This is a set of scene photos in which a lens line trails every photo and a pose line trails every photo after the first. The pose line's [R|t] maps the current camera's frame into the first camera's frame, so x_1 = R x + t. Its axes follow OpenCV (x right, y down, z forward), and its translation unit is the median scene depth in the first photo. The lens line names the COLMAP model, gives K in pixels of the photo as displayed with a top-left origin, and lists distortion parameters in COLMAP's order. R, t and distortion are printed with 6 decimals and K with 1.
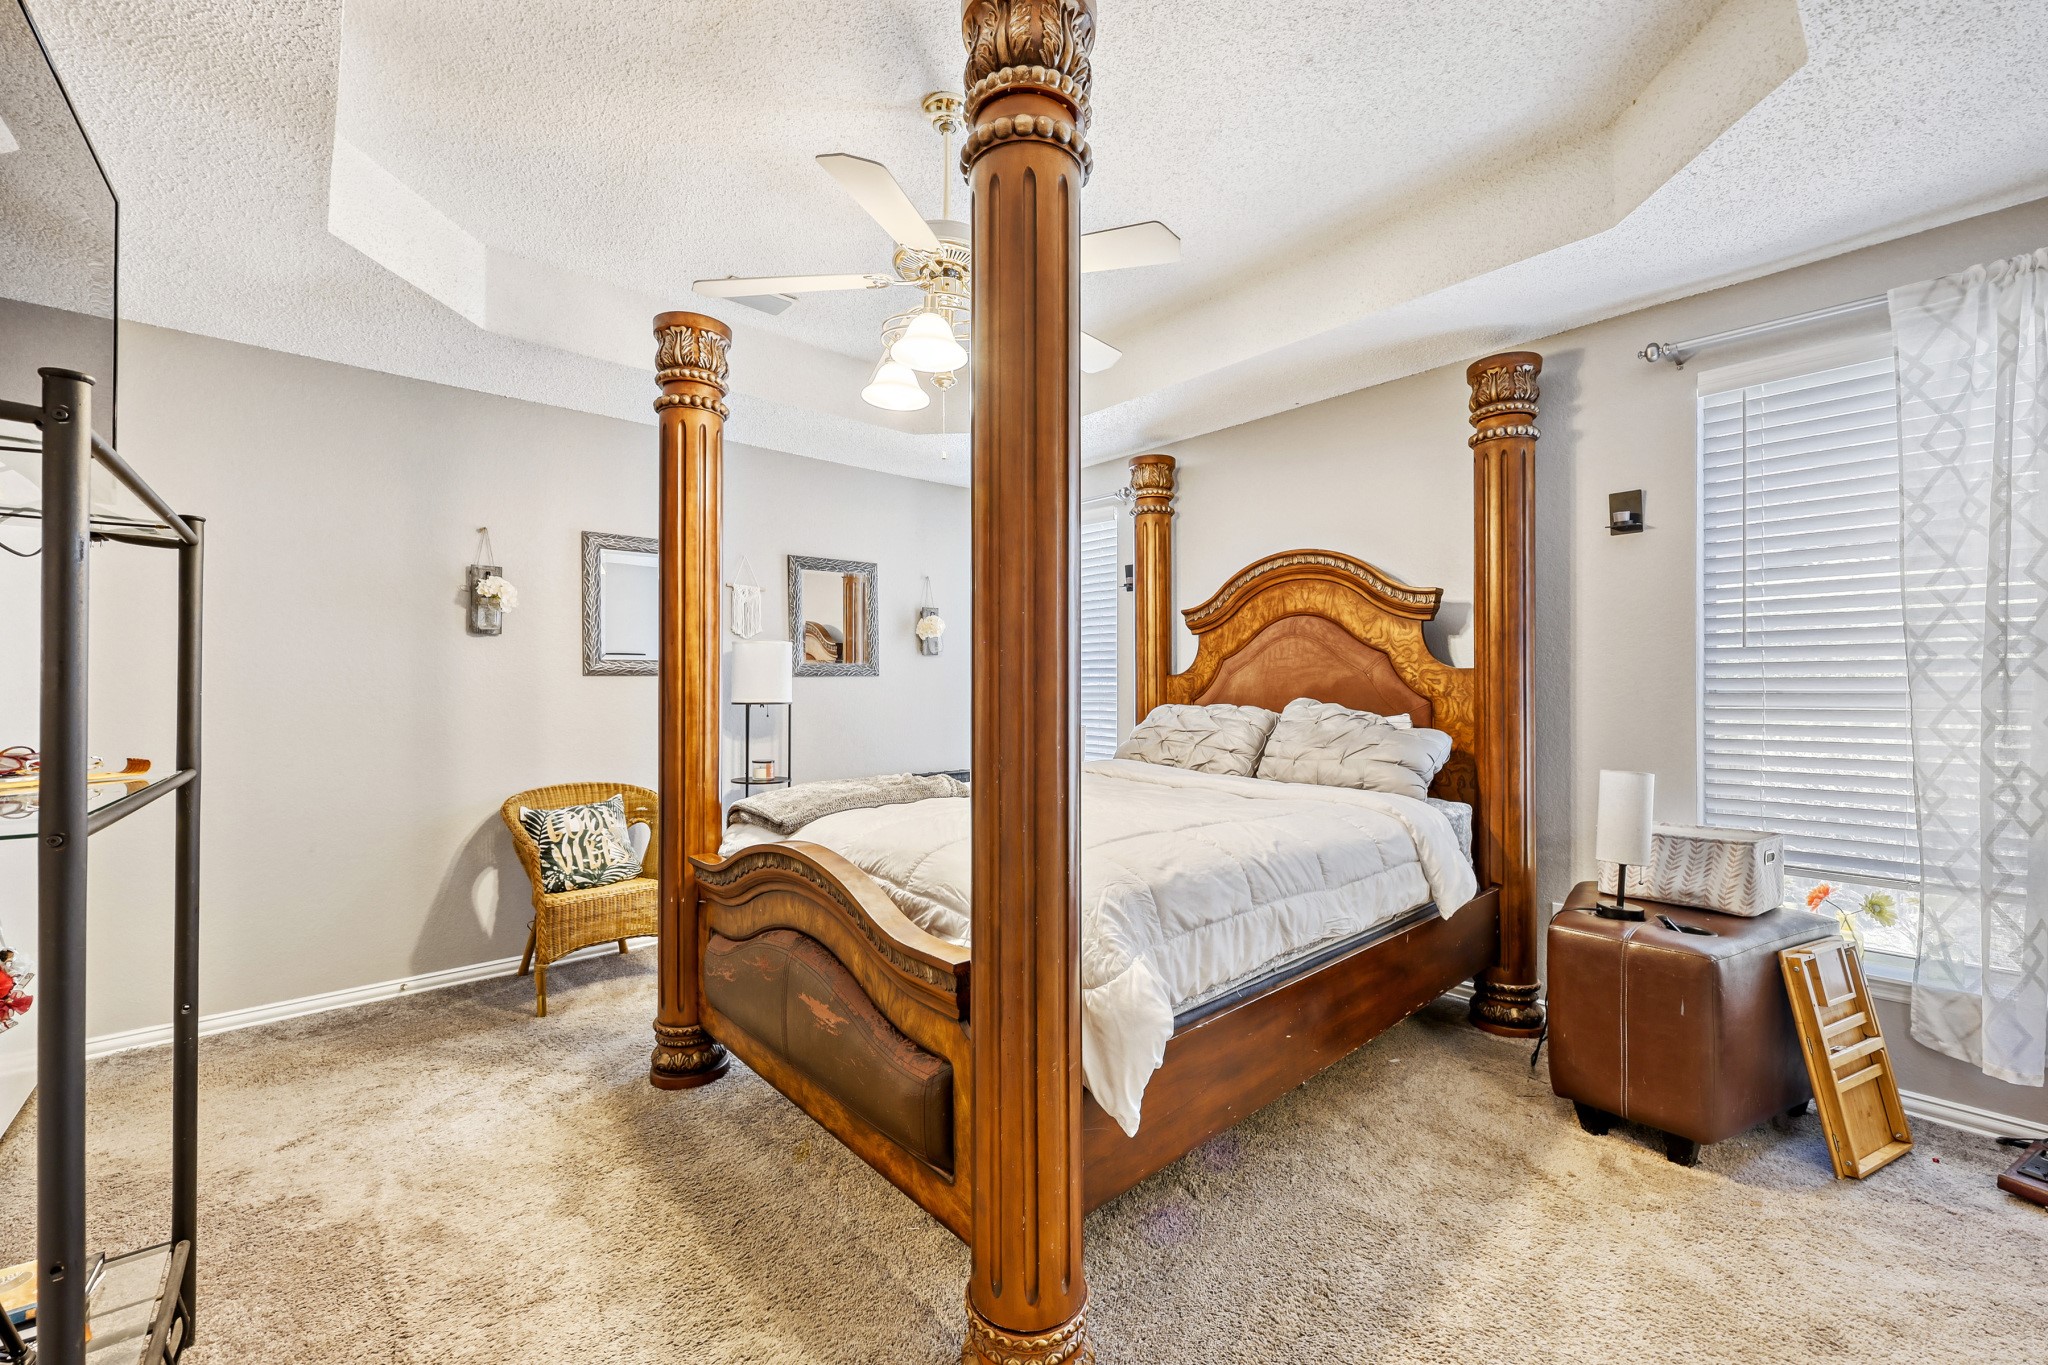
lens RADIAL K [[820.8, 0, 1015.5], [0, 820.8, 678.1], [0, 0, 1]] dist [0.000347, 0.000004]
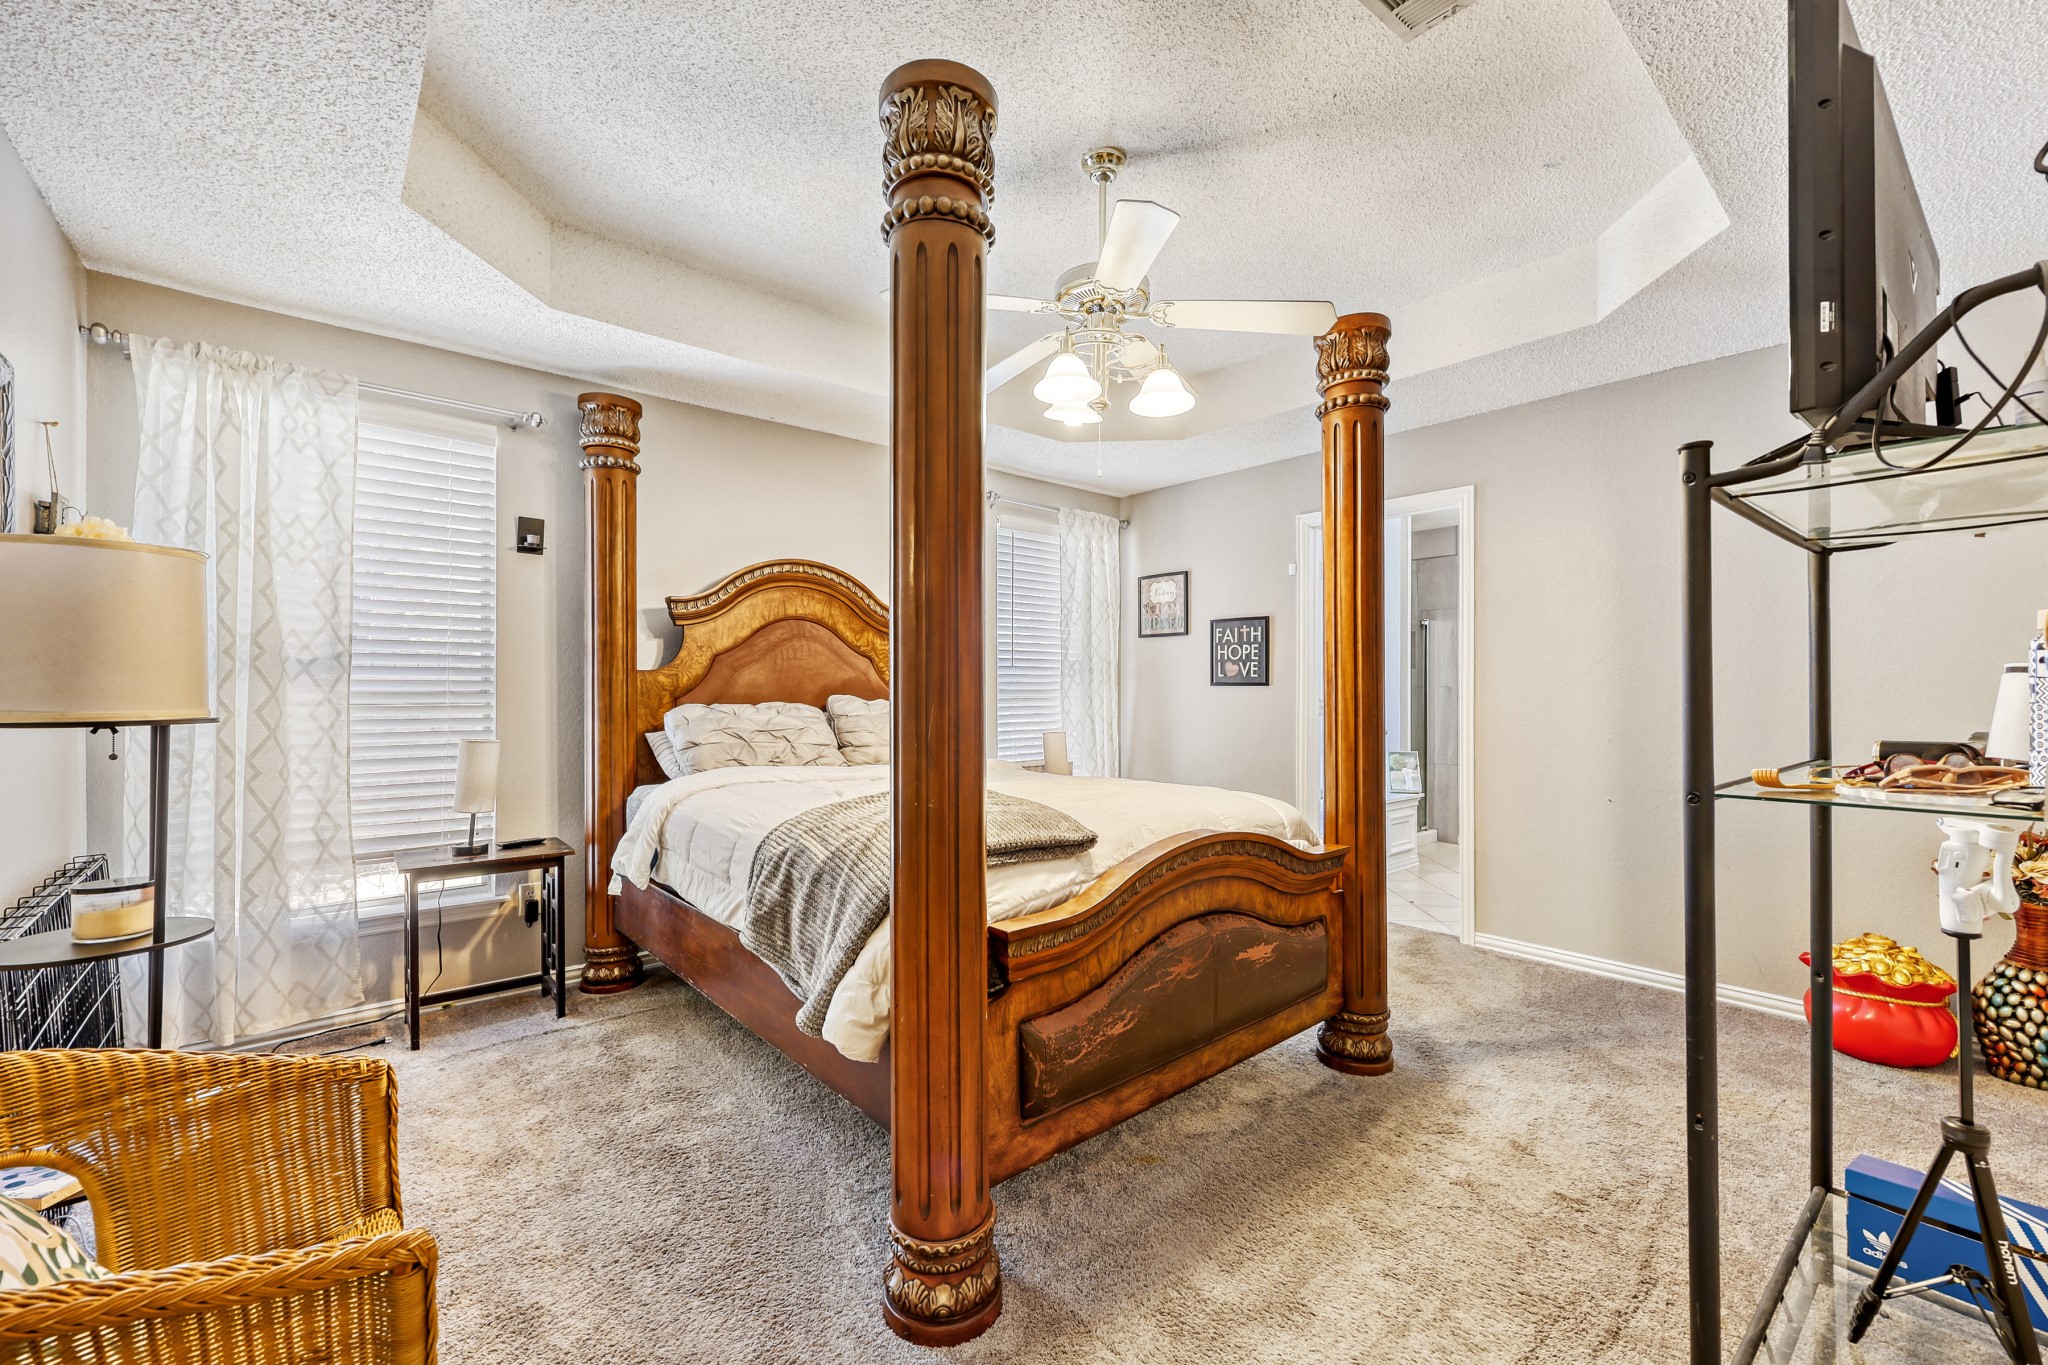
lens RADIAL K [[820.8, 0, 1023.9], [0, 820.8, 694.0], [0, 0, 1]] dist [0.000347, 0.000004]
pose [[-0.000606, -0.003484, 0.999994, -0.741925], [-0.010000, 0.999944, 0.003477, 0.015249], [-0.999950, -0.009998, -0.000641, 0.697550]]
